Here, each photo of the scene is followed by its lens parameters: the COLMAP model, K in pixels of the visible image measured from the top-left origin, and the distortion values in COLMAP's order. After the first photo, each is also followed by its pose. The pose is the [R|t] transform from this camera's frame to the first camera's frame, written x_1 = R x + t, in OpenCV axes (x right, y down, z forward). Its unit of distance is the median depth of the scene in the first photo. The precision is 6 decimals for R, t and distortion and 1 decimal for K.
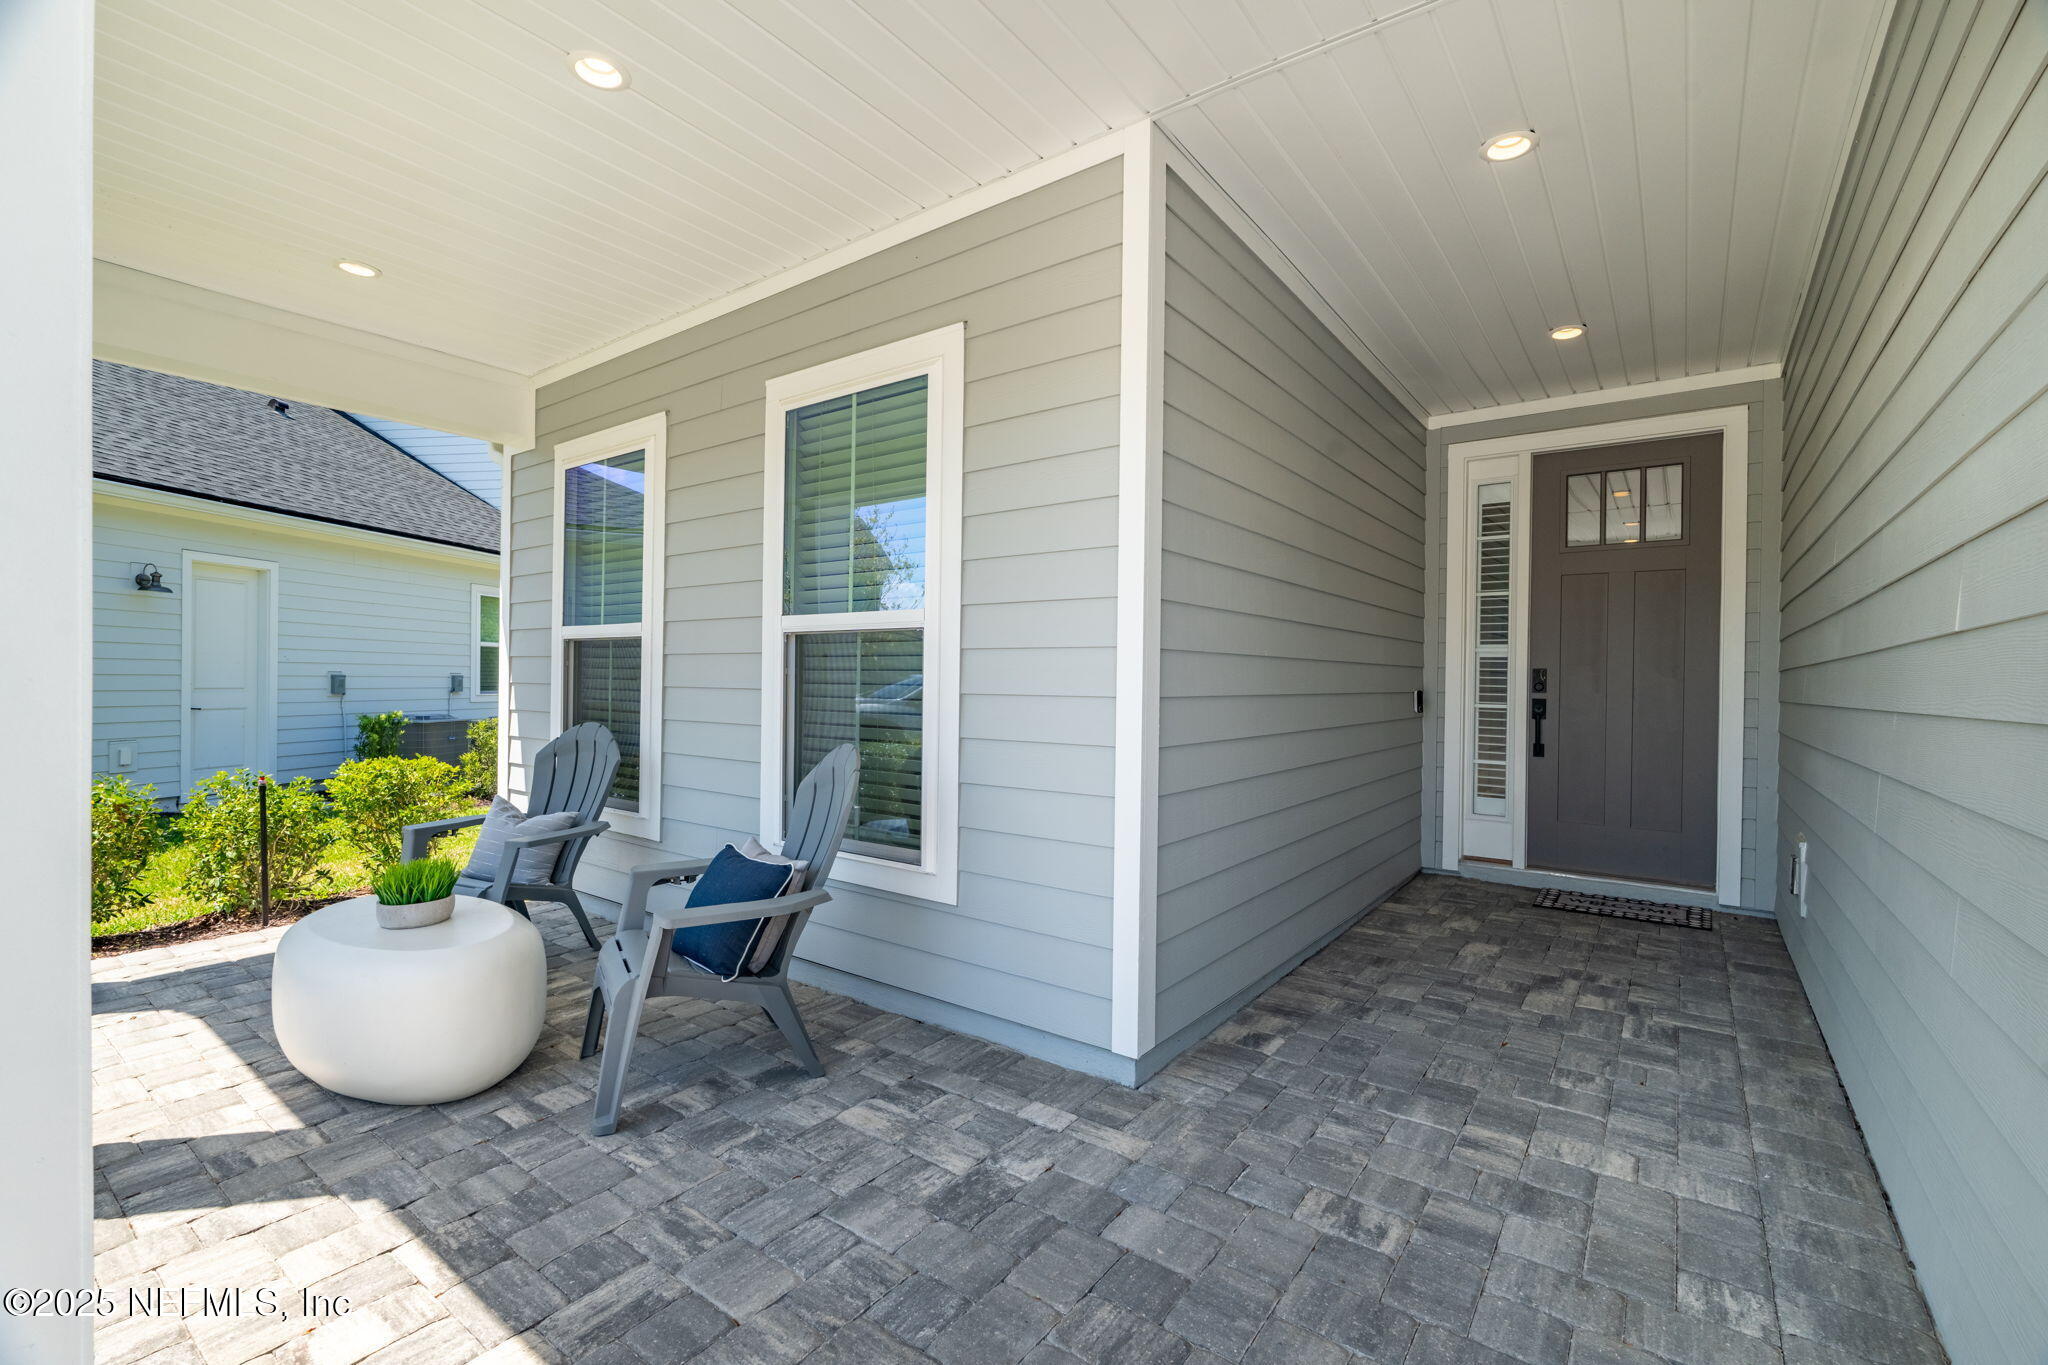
lens RADIAL K [[881.6, 0, 1024.0], [0, 881.6, 682.5], [0, 0, 1]] dist [-0.012207, 0.000042]
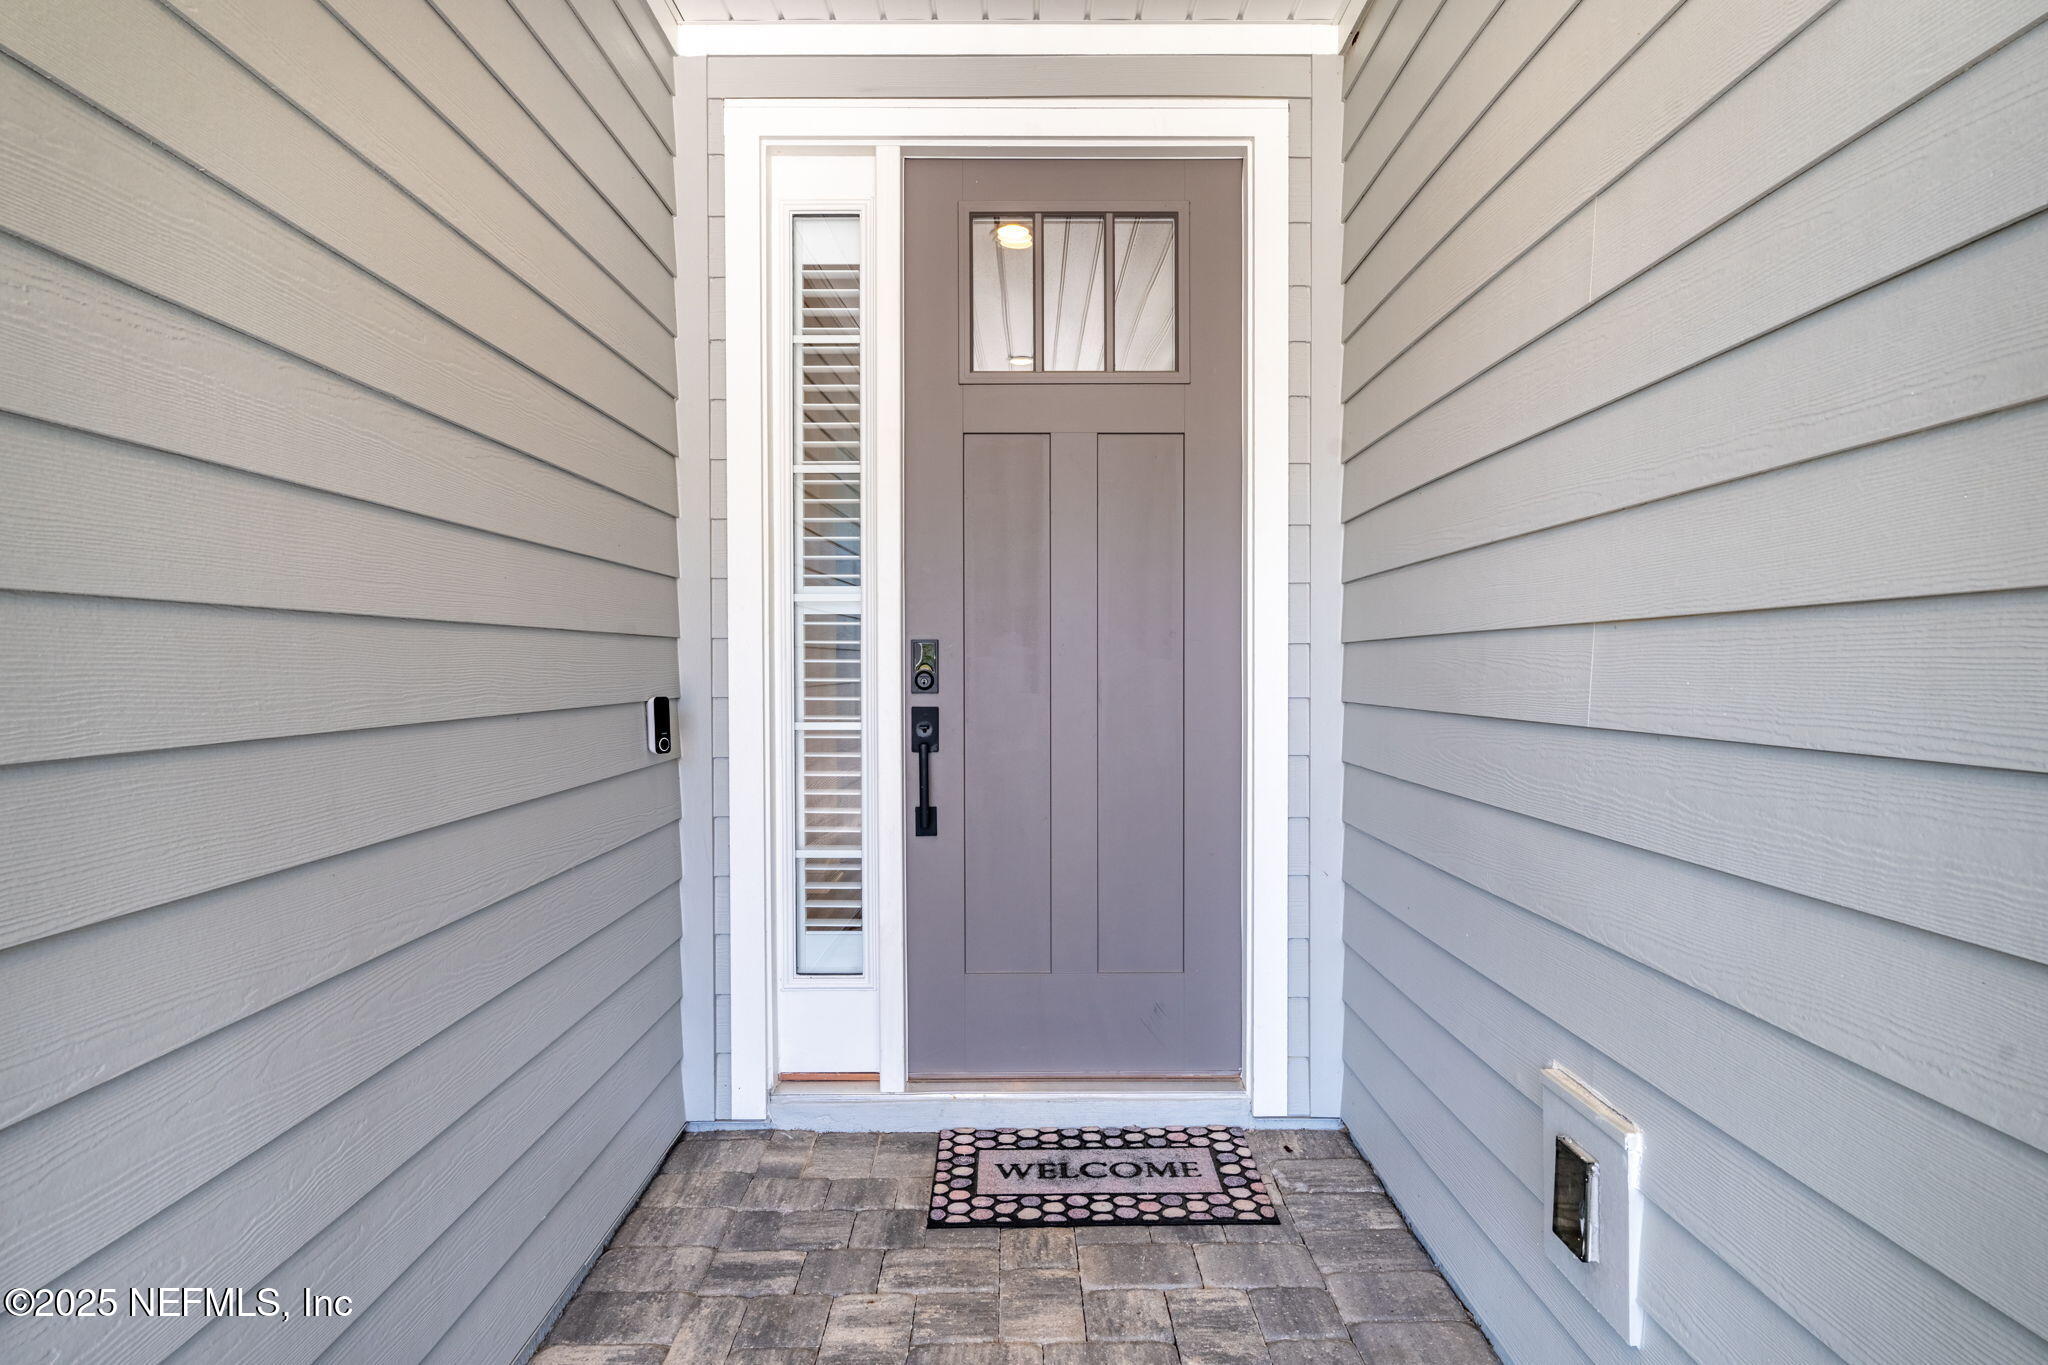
lens RADIAL K [[1030.5, 0, 1024.0], [0, 1030.5, 682.5], [0, 0, 1]] dist [-0.002076, -0.000298]
pose [[0.794635, -0.024743, 0.606583, 0.302839], [0.016128, 0.999677, 0.019651, -0.003502], [-0.606873, -0.005832, 0.794777, 0.541811]]
